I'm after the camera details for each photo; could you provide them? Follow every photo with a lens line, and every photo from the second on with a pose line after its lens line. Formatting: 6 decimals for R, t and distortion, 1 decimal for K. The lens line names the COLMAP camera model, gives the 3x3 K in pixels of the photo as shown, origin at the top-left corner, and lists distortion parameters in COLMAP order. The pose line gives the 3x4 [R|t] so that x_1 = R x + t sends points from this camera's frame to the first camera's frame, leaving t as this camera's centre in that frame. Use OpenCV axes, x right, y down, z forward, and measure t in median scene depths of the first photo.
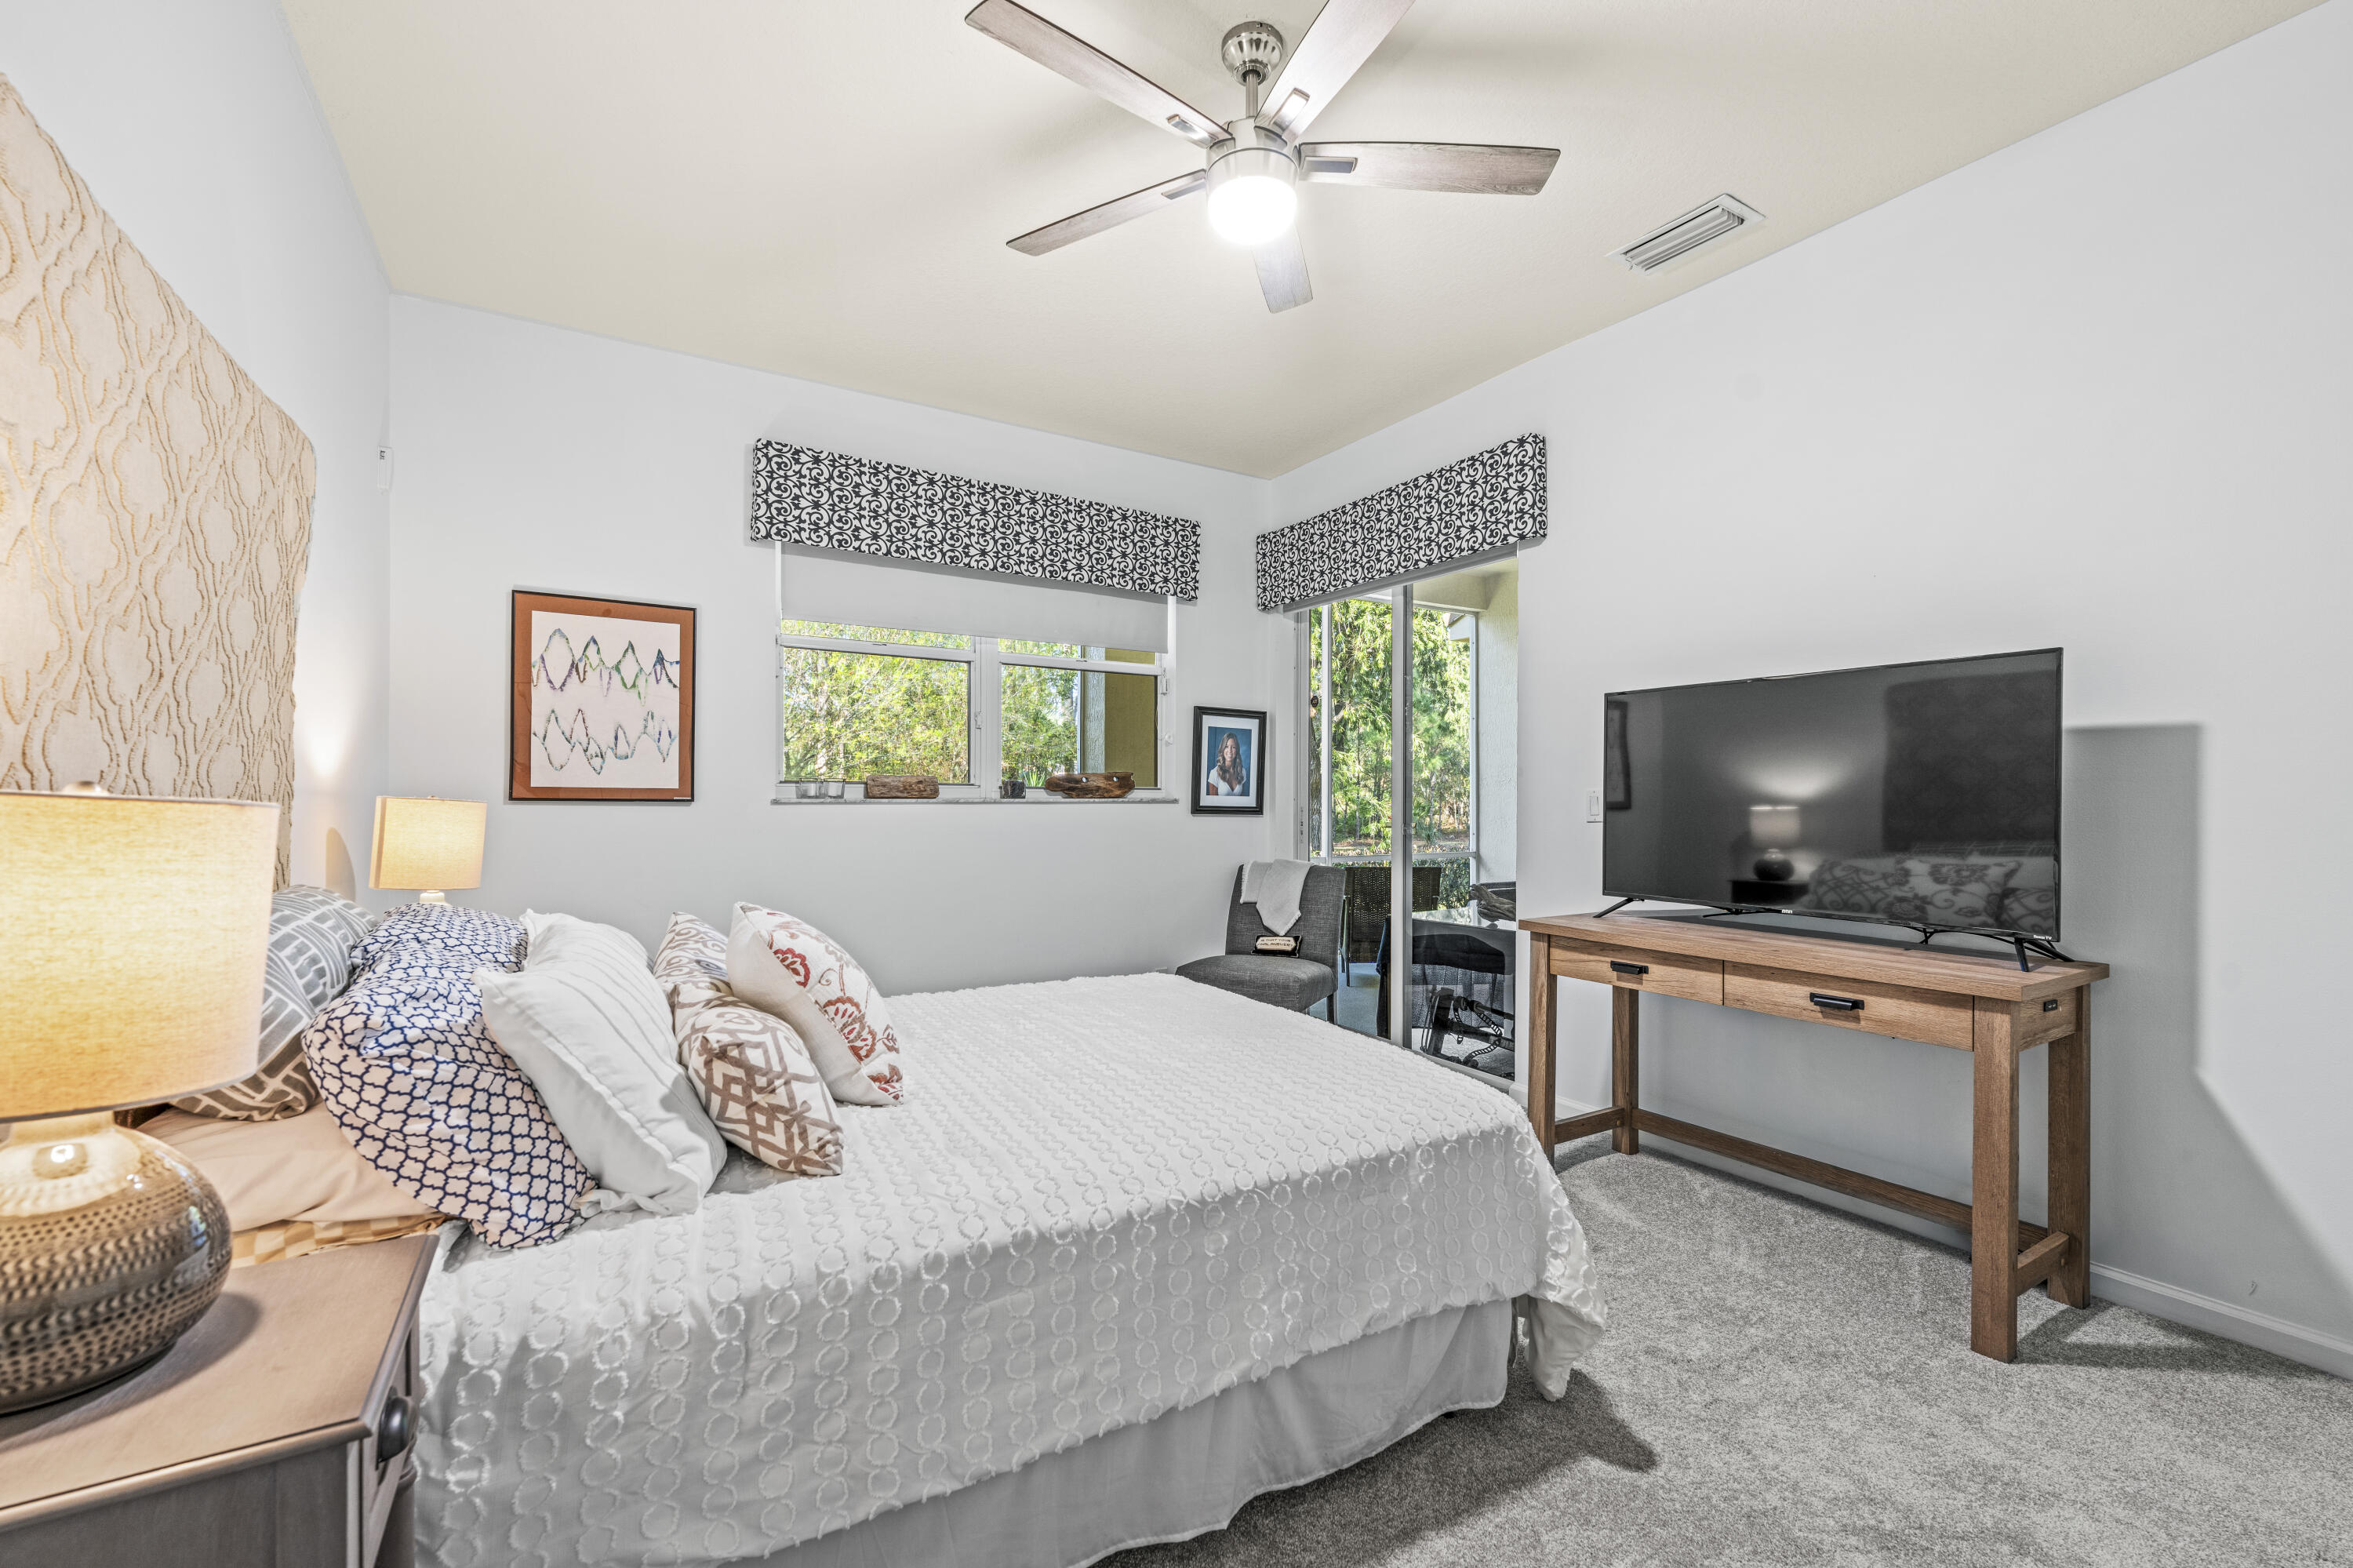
lens RADIAL K [[968.7, 0, 1168.0], [0, 968.7, 784.3], [0, 0, 1]] dist [-0.000442, -0.000235]
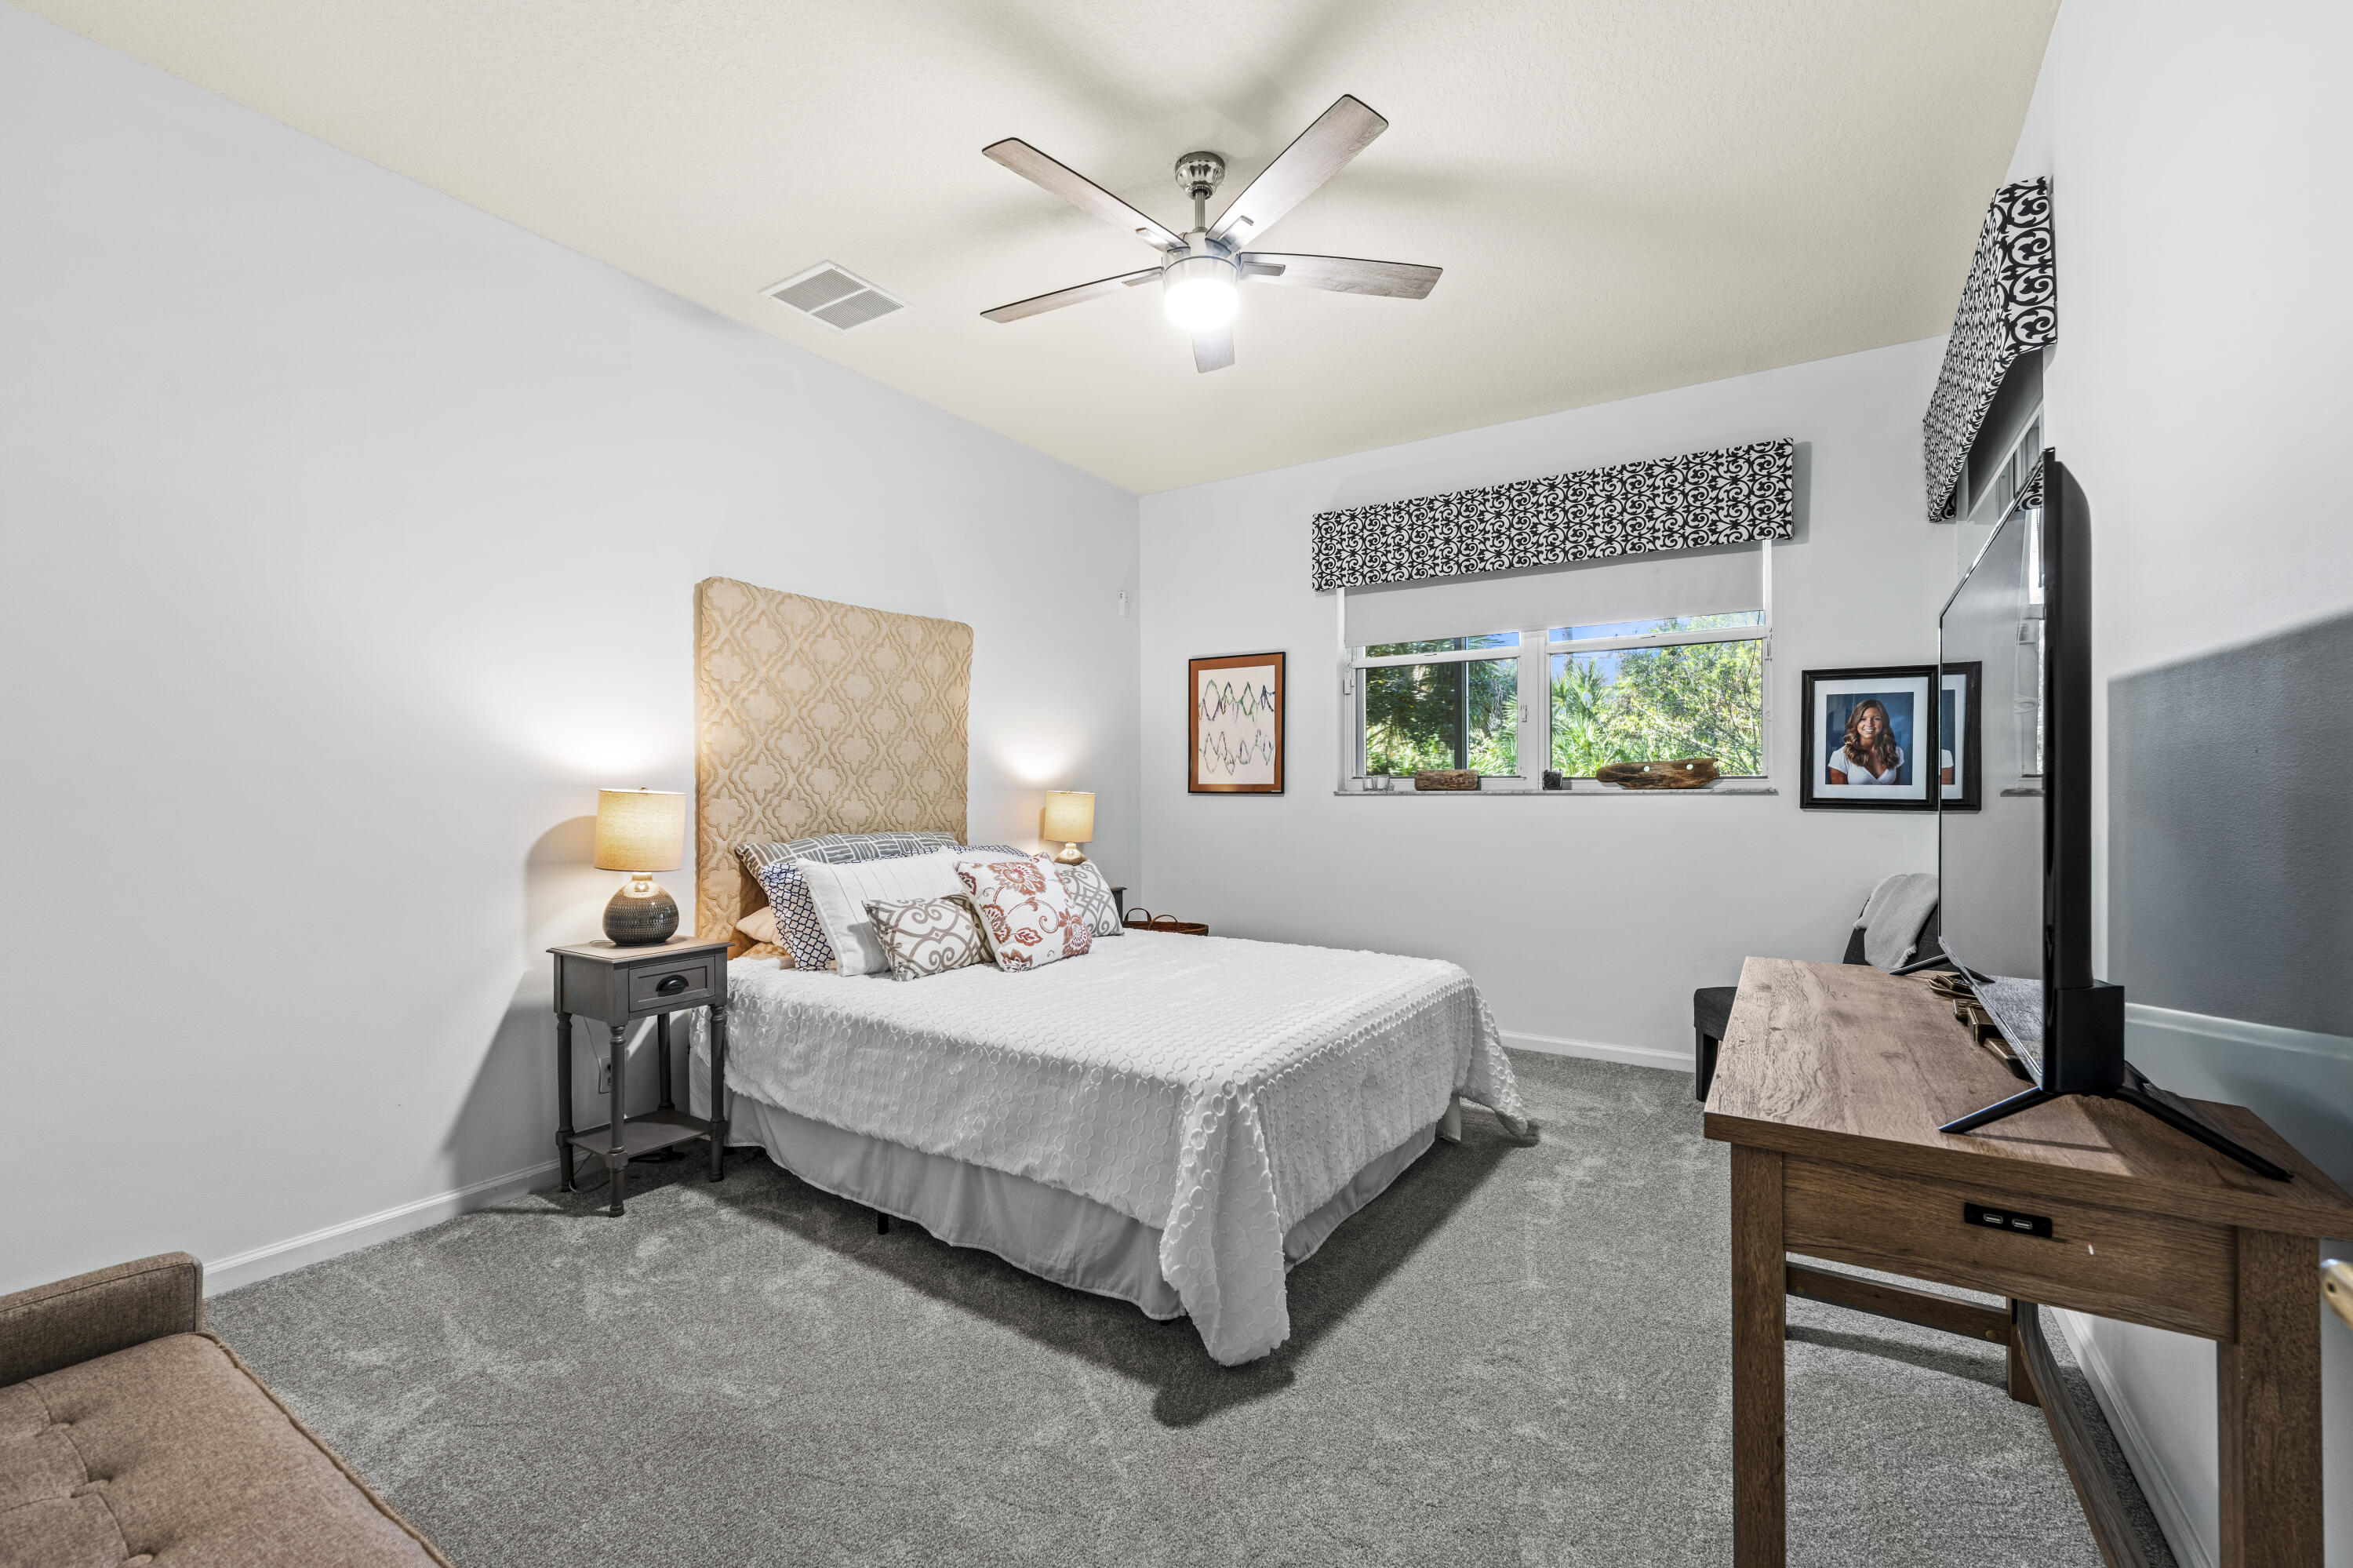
lens RADIAL K [[968.7, 0, 1168.0], [0, 968.7, 784.3], [0, 0, 1]] dist [-0.000442, -0.000235]
pose [[0.439984, -0.011029, -0.897938, 0.680518], [0.016045, 0.999862, -0.004420, 0.008524], [0.897862, -0.012463, 0.440100, 0.257756]]
